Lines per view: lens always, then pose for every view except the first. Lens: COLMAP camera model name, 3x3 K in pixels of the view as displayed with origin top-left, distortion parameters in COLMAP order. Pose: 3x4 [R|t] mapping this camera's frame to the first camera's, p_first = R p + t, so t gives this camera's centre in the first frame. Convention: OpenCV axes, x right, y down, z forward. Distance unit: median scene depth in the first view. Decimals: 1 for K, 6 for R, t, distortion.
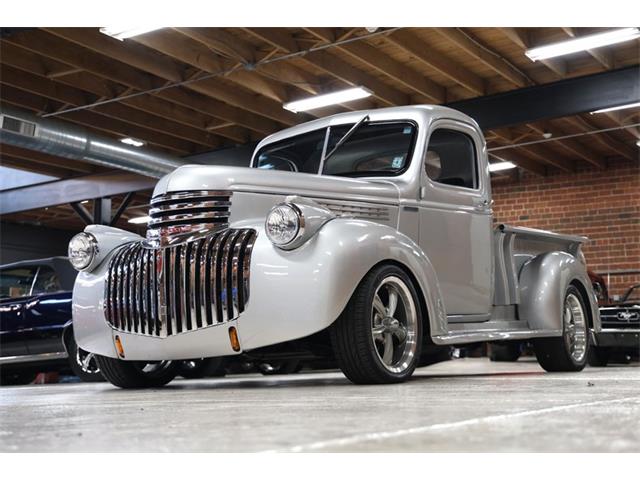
lens RADIAL K [[961.9, 0, 320.4], [0, 961.9, 235.5], [0, 0, 1]] dist [0.187313, 0.000000]
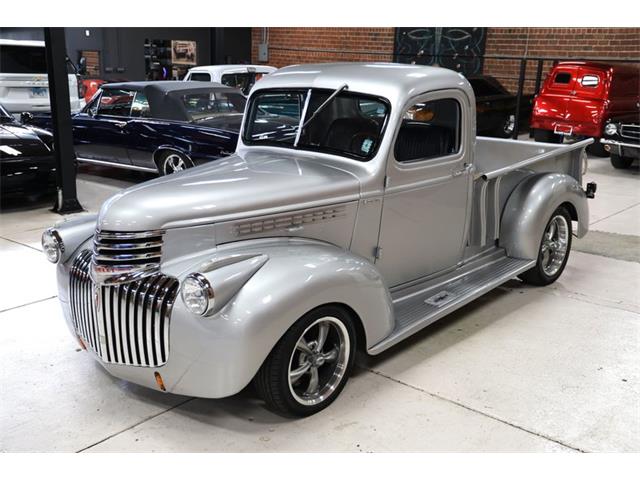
lens RADIAL K [[722.4, 0, 319.4], [0, 722.4, 240.5], [0, 0, 1]] dist [0.094491, 0.000000]
pose [[0.986230, 0.077876, -0.145898, 0.148639], [-0.015881, 0.922712, 0.385163, -0.273492], [0.164616, -0.377542, 0.911243, 0.270490]]
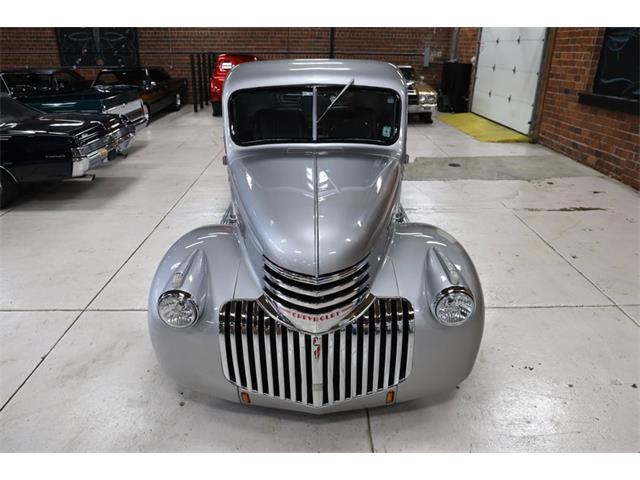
lens RADIAL K [[459.4, 0, 316.5], [0, 459.4, 236.4], [0, 0, 1]] dist [-0.058137, 0.023616]
pose [[0.844309, -0.188655, 0.501550, -0.295856], [-0.088371, 0.874140, 0.477566, -0.222955], [-0.528520, -0.447535, 0.721373, 0.585605]]
